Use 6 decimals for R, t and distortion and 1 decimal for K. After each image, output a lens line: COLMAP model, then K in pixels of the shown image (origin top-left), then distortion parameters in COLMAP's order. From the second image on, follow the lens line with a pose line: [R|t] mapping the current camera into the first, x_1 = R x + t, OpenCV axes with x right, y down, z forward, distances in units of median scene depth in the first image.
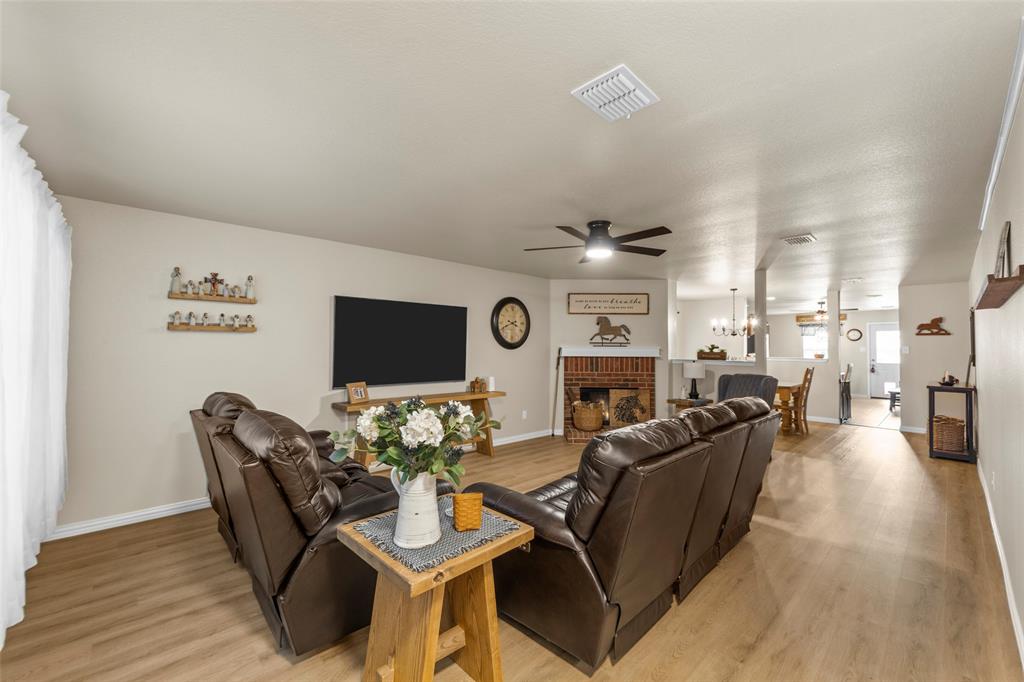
lens RADIAL K [[410.1, 0, 511.2], [0, 410.1, 334.8], [0, 0, 1]] dist [0.000609, -0.000153]
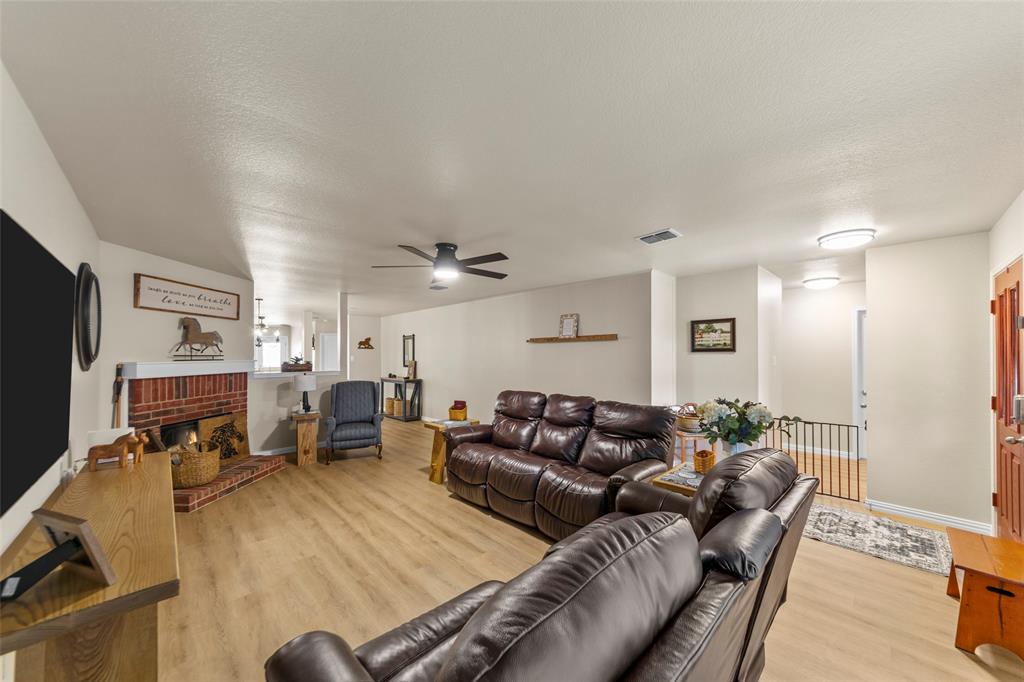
lens RADIAL K [[370.8, 0, 518.9], [0, 370.8, 349.5], [0, 0, 1]] dist [-0.000639, -0.000081]
pose [[-0.029456, 0.006993, 0.999542, -0.423772], [-0.026584, 0.999616, -0.007777, -0.000611], [-0.999213, -0.026801, -0.029259, 0.463329]]
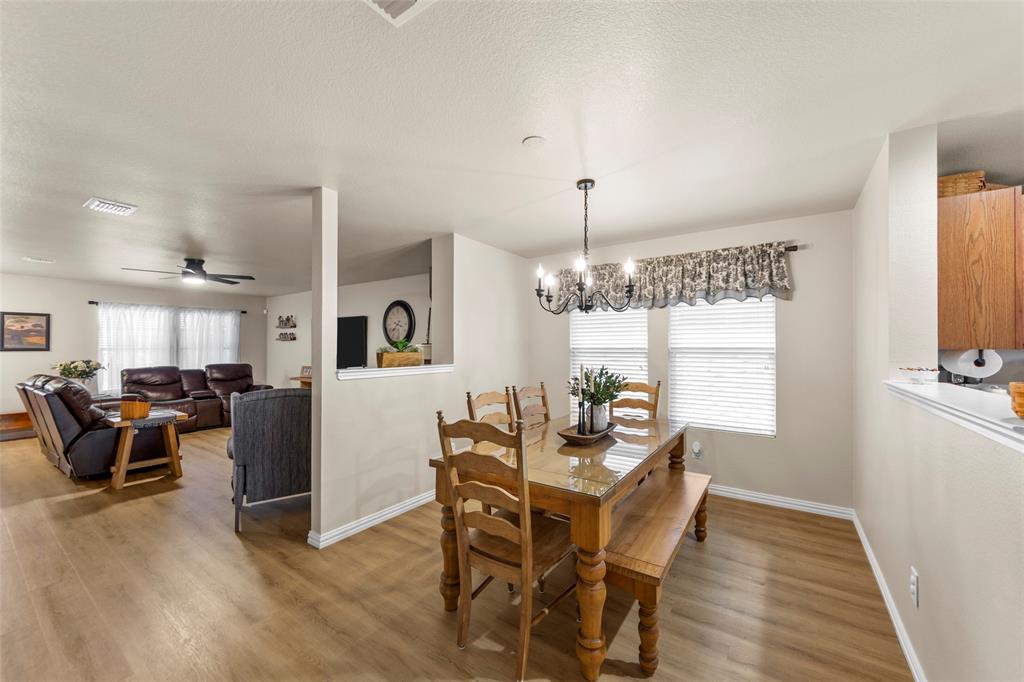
lens RADIAL K [[388.4, 0, 512.1], [0, 388.4, 344.3], [0, 0, 1]] dist [-0.002357, 0.000323]
pose [[0.220003, -0.012137, -0.975424, 0.996947], [0.027517, 0.999602, -0.006232, 0.036050], [0.975111, -0.025470, 0.220249, 0.993739]]
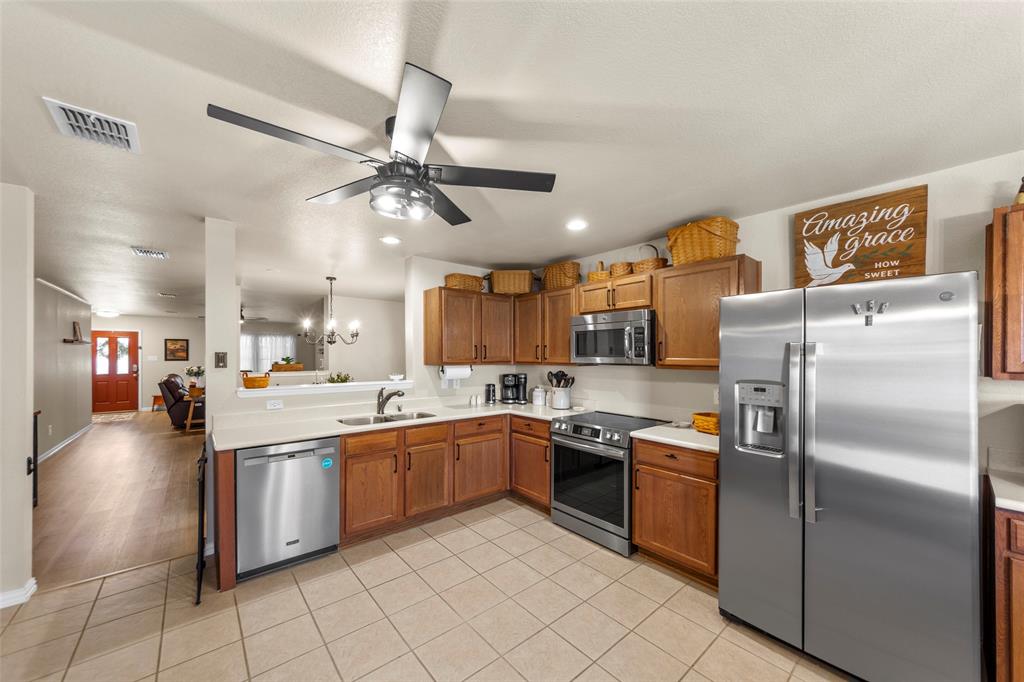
lens RADIAL K [[378.0, 0, 515.3], [0, 378.0, 356.0], [0, 0, 1]] dist [-0.000620, -0.000094]
pose [[-0.043781, -0.006823, -0.999018, 1.363592], [0.023984, 0.999681, -0.007879, 0.041277], [0.998753, -0.024305, -0.043603, 1.555604]]
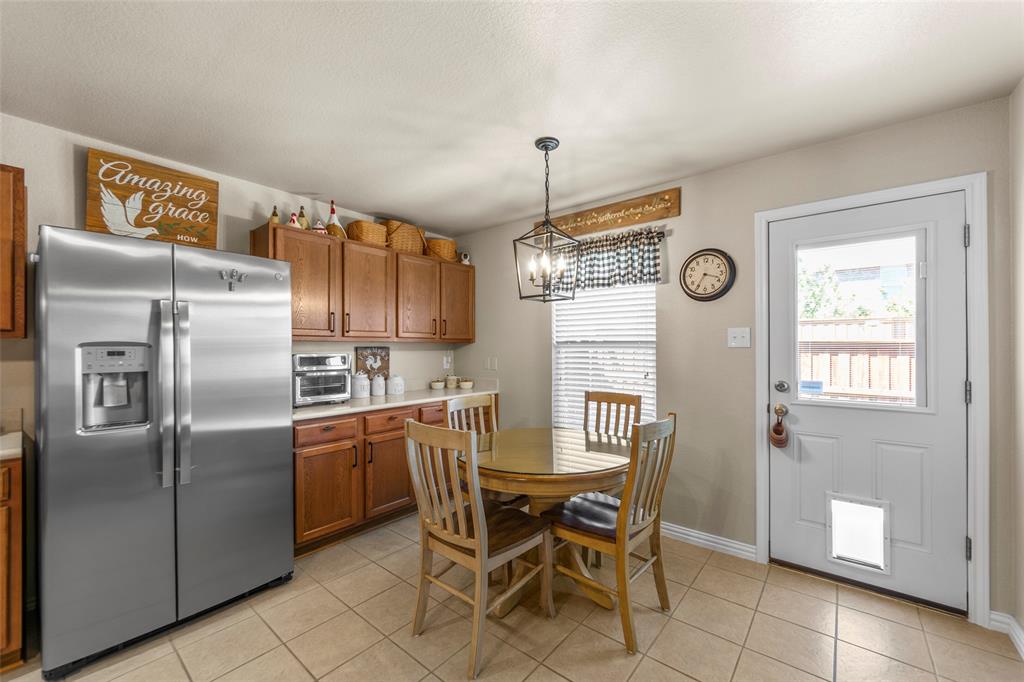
lens RADIAL K [[404.3, 0, 515.7], [0, 404.3, 344.0], [0, 0, 1]] dist [-0.000614, -0.000895]
pose [[0.990957, -0.010656, 0.133754, 1.277106], [0.007980, 0.999757, 0.020528, 0.060950], [-0.133941, -0.019275, 0.990802, 1.442413]]
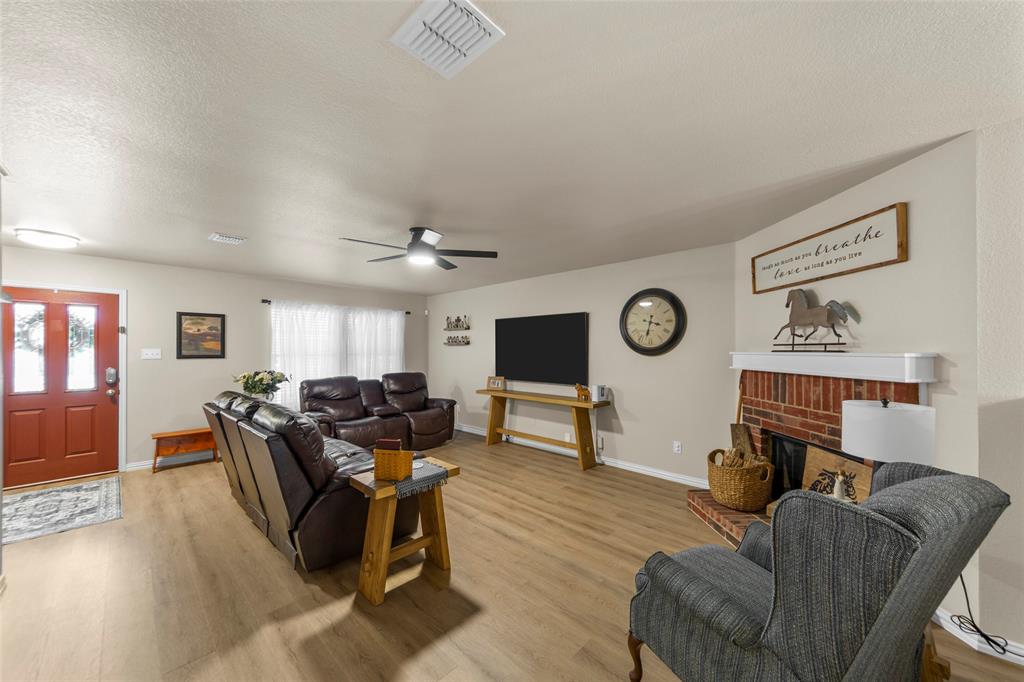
lens RADIAL K [[370.8, 0, 518.9], [0, 370.8, 349.5], [0, 0, 1]] dist [-0.000639, -0.000081]
pose [[0.072147, -0.007822, -0.997363, 0.632287], [0.028177, 0.999586, -0.005801, 0.018835], [0.996996, -0.027684, 0.072337, 0.648773]]
